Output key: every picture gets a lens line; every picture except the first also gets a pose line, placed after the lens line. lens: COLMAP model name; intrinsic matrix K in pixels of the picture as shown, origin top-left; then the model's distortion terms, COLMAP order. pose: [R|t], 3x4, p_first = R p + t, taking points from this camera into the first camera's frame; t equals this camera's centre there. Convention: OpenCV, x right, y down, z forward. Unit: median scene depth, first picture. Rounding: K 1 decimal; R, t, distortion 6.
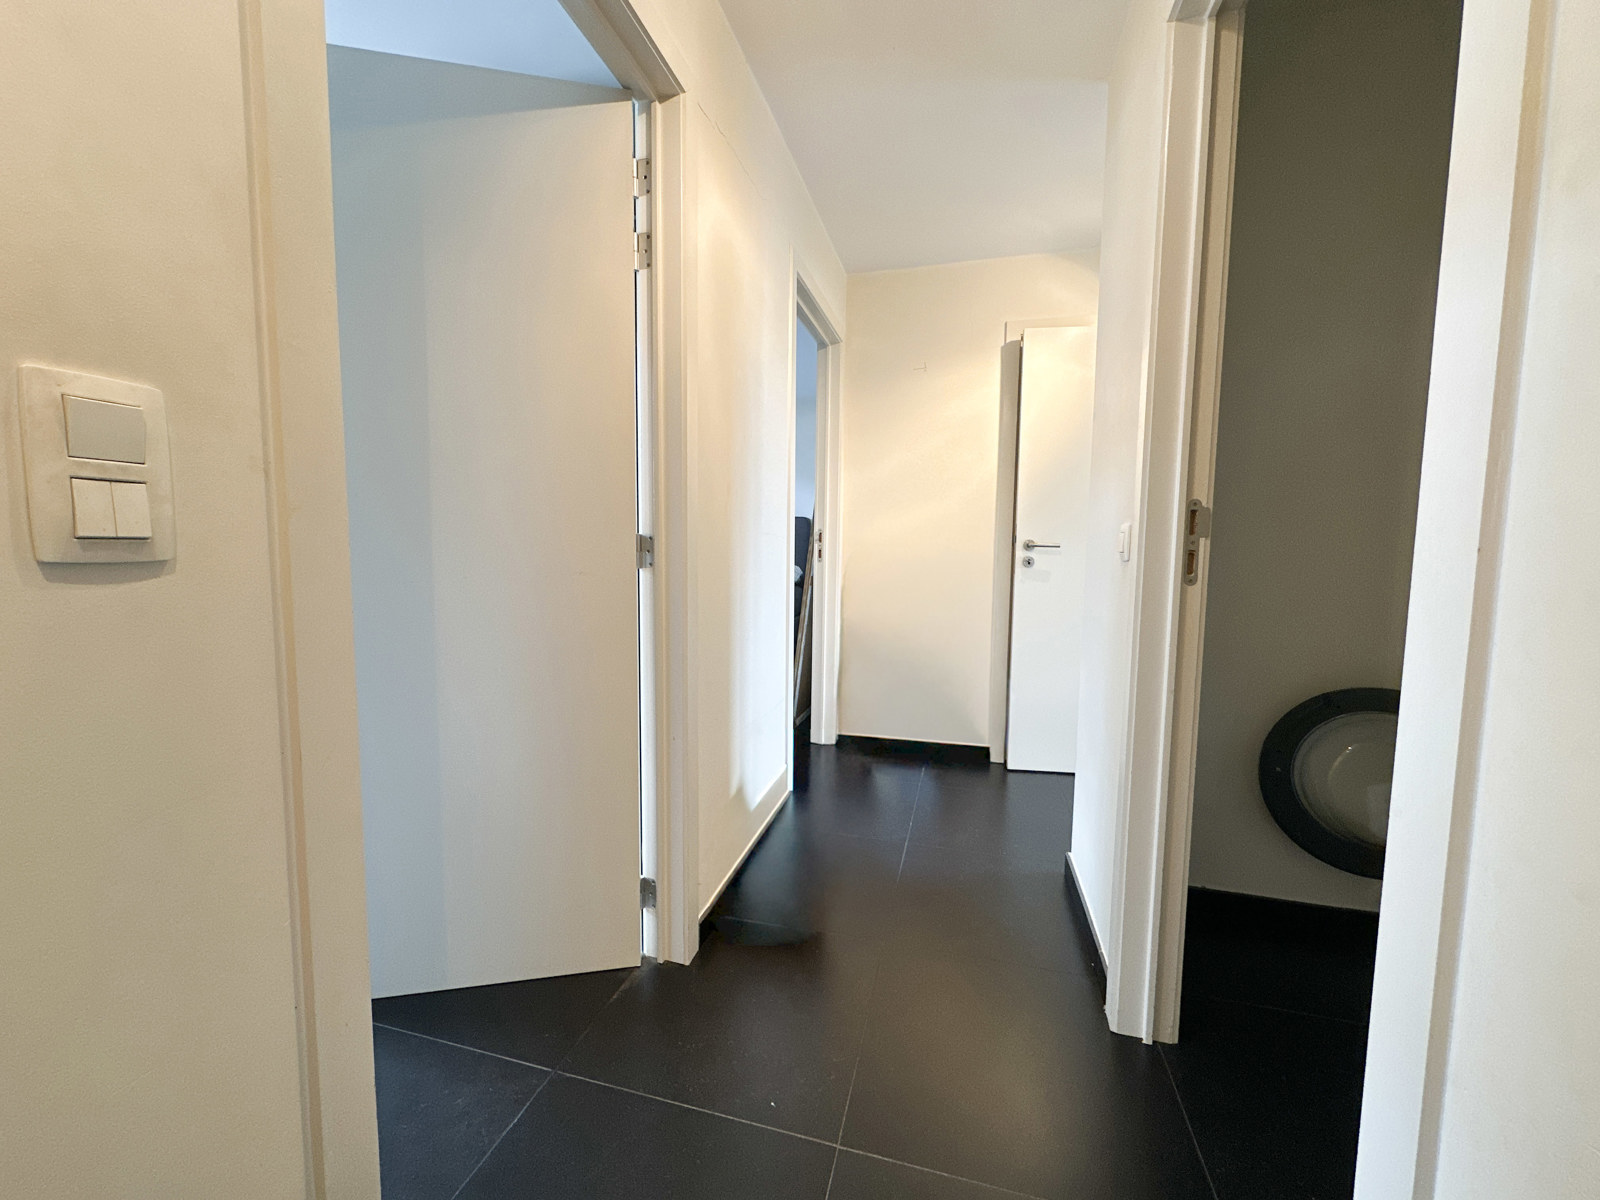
lens RADIAL K [[641.3, 0, 798.4], [0, 641.3, 597.5], [0, 0, 1]] dist [-0.000242, 0.000010]
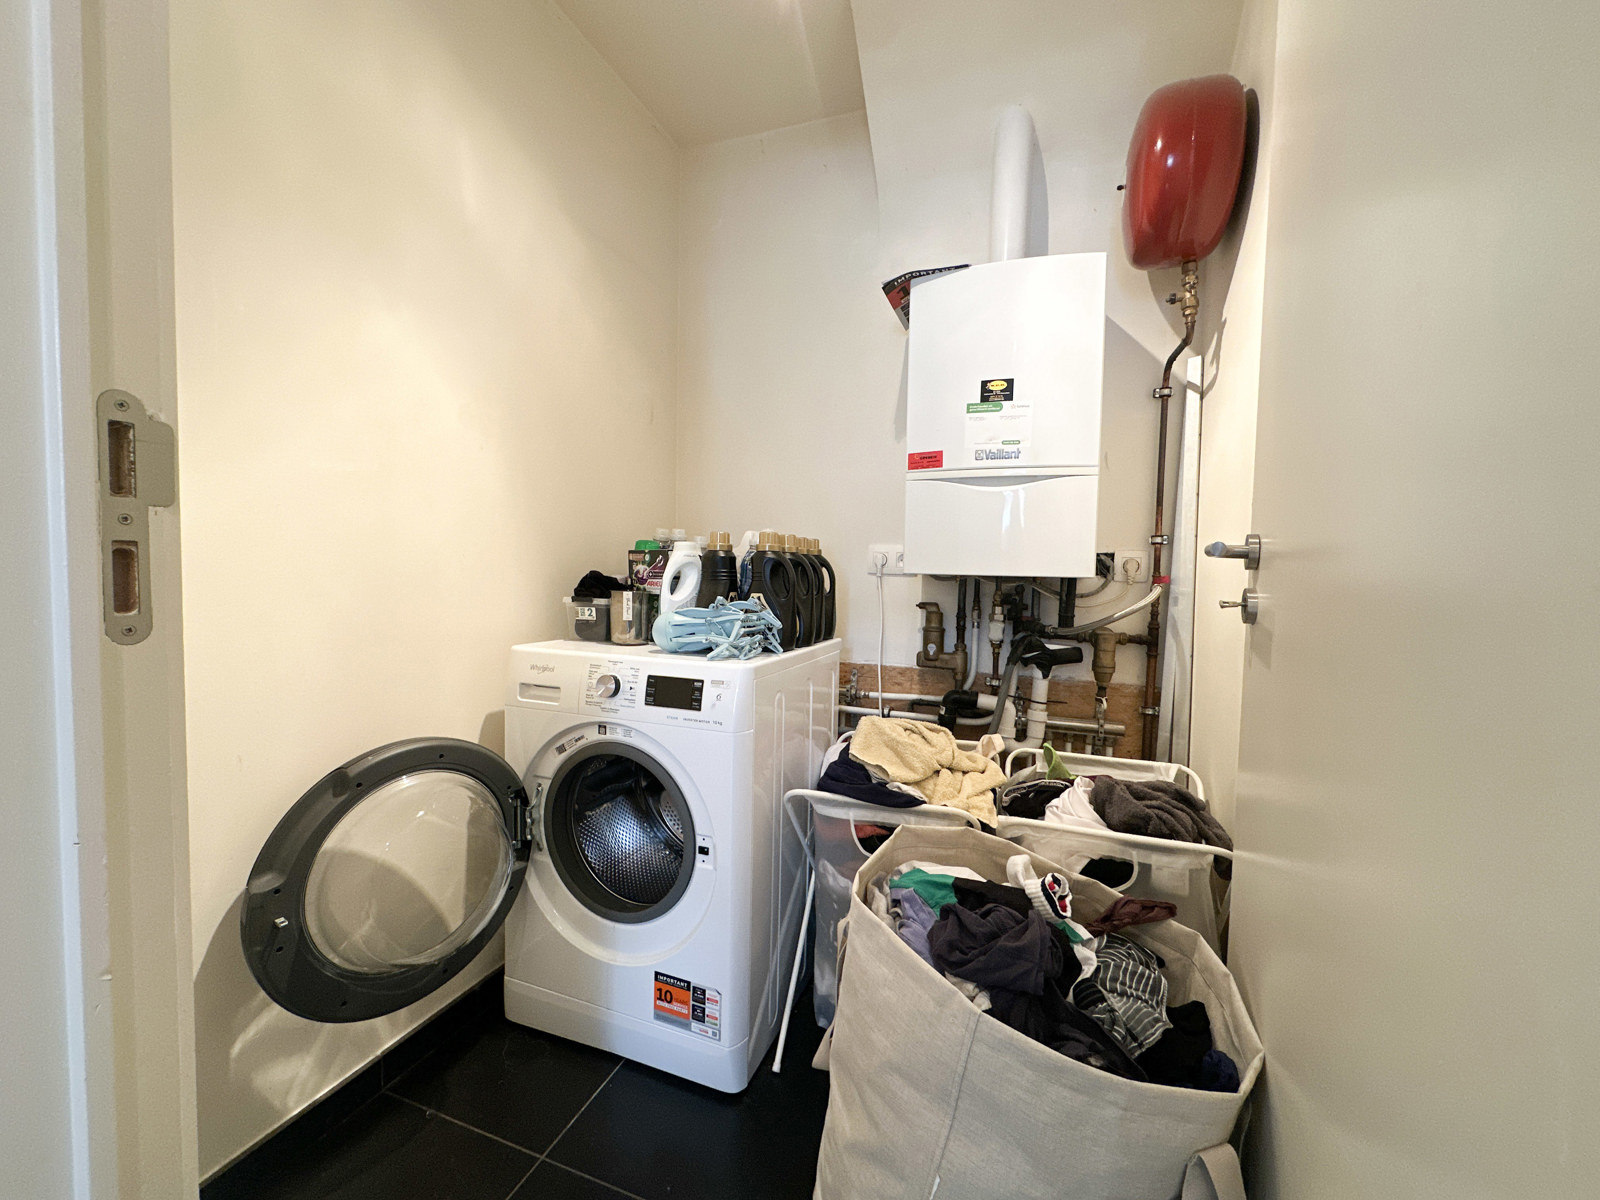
lens RADIAL K [[641.3, 0, 798.4], [0, 641.3, 597.5], [0, 0, 1]] dist [-0.000242, 0.000010]
pose [[0.094598, -0.060777, 0.993659, 0.308614], [0.064703, 0.996400, 0.054785, -0.040054], [-0.993411, 0.059110, 0.098190, 0.616488]]
